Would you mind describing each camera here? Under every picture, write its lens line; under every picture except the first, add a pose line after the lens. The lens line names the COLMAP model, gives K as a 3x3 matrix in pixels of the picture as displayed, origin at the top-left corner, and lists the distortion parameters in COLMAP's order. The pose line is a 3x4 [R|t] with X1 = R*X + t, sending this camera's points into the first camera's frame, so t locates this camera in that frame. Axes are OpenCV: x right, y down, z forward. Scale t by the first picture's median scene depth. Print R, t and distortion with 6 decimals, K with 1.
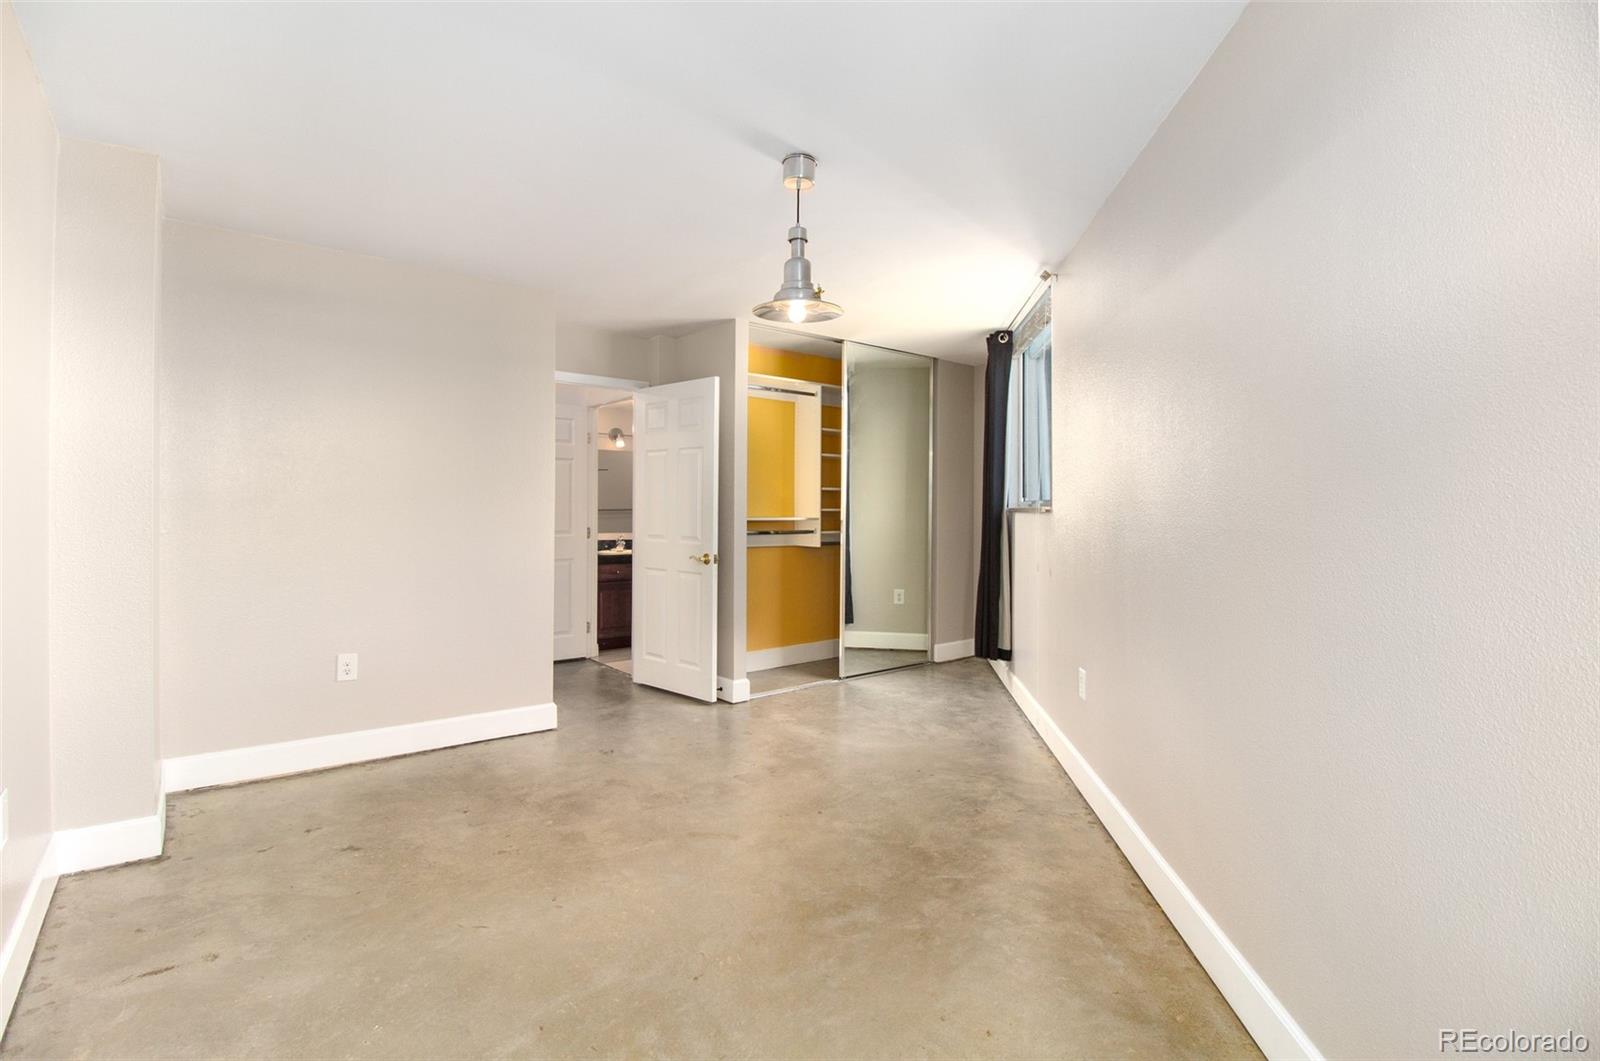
lens RADIAL K [[744.8, 0, 800.4], [0, 744.8, 521.8], [0, 0, 1]] dist [-0.000092, -0.013729]
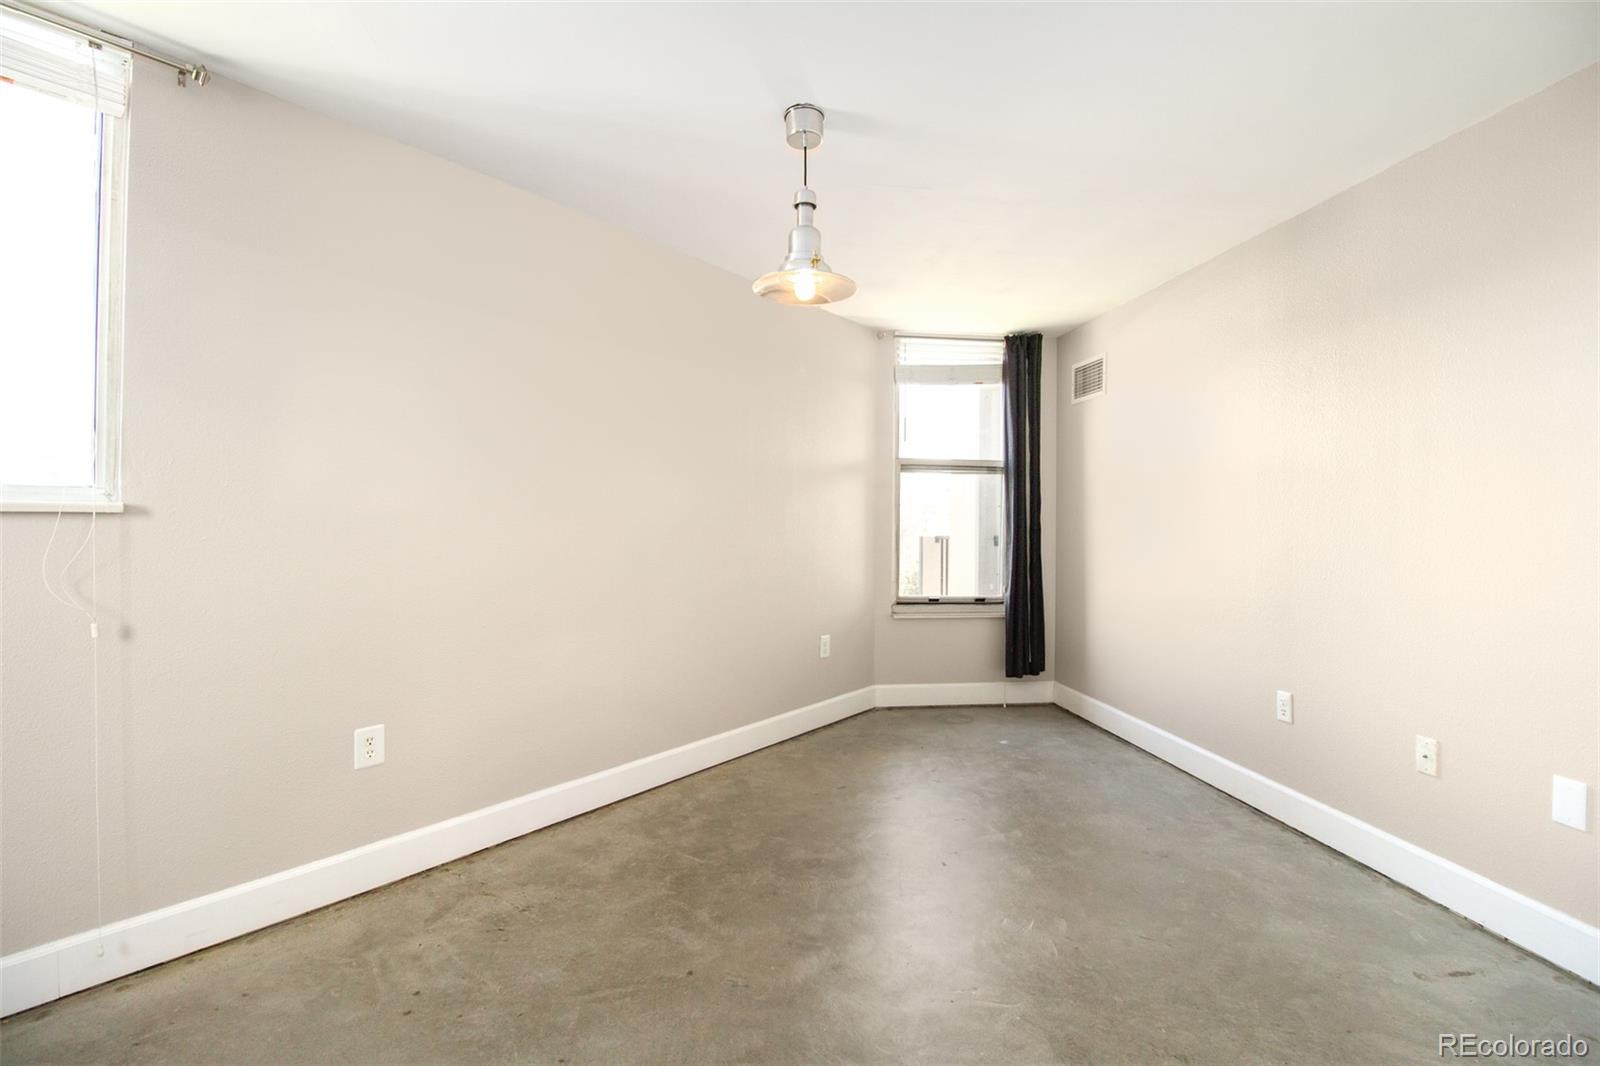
lens RADIAL K [[761.7, 0, 800.0], [0, 761.7, 533.0], [0, 0, 1]] dist [0.001242, -0.015122]
pose [[-0.856448, -0.018937, 0.515887, -0.466335], [-0.003338, 0.999509, 0.031147, -0.023021], [-0.516223, 0.024954, -0.856090, 1.783750]]
